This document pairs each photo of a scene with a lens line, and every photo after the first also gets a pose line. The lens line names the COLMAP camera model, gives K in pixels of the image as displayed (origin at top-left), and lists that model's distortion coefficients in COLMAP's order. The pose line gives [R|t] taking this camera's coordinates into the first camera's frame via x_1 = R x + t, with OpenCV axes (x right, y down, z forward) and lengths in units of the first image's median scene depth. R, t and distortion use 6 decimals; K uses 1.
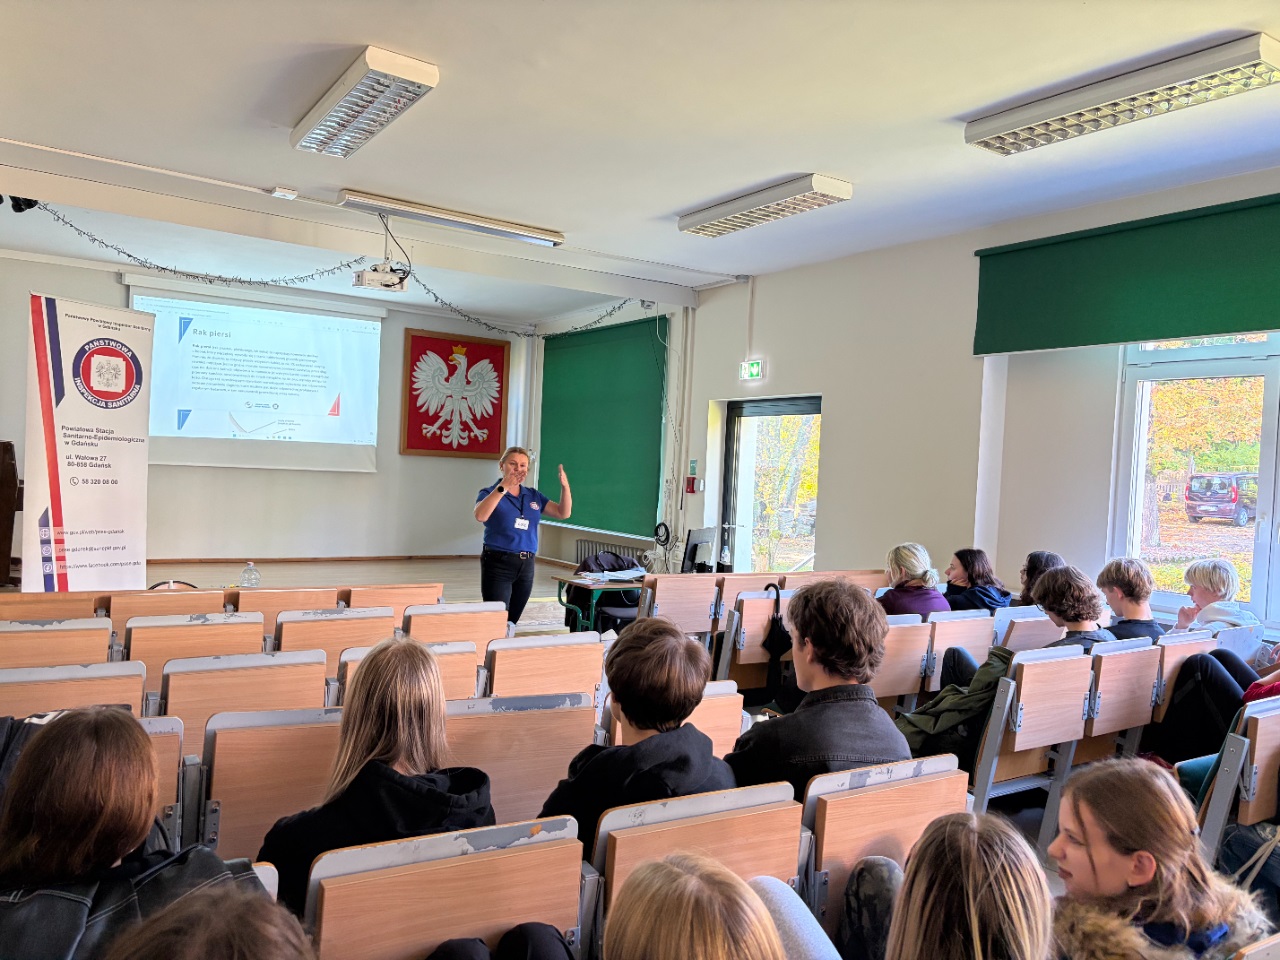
lens RADIAL K [[957.9, 0, 642.1], [0, 957.9, 494.9], [0, 0, 1]] dist [0.005150, -0.000772]
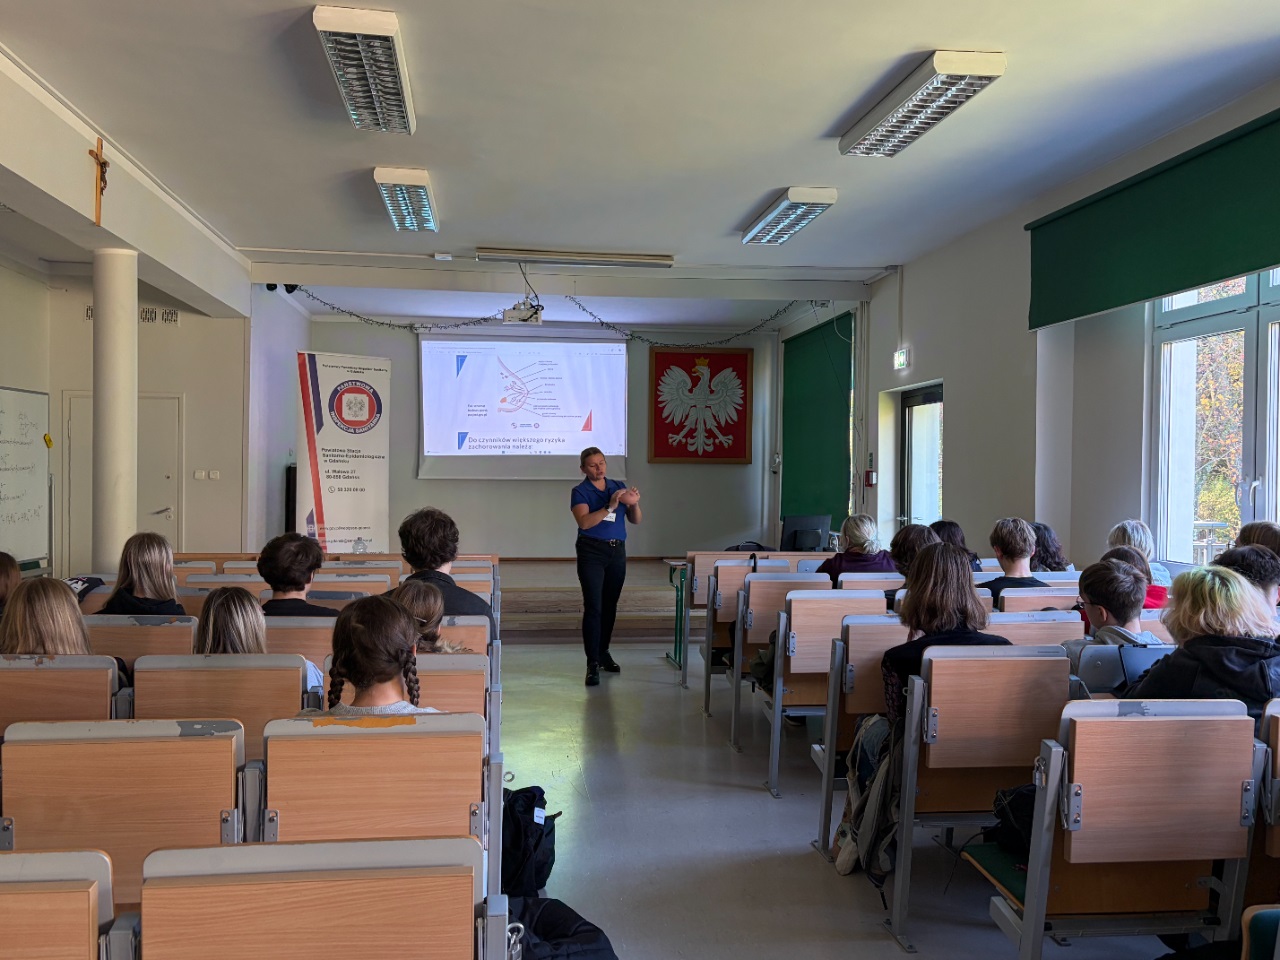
lens RADIAL K [[1081.4, 0, 640.0], [0, 1081.4, 480.0], [0, 0, 1]] dist [0.070177, -0.007924]
pose [[0.897990, -0.037678, -0.438399, 0.331772], [0.022439, 0.998952, -0.039891, 0.030995], [0.439443, 0.025985, 0.897895, -0.120483]]
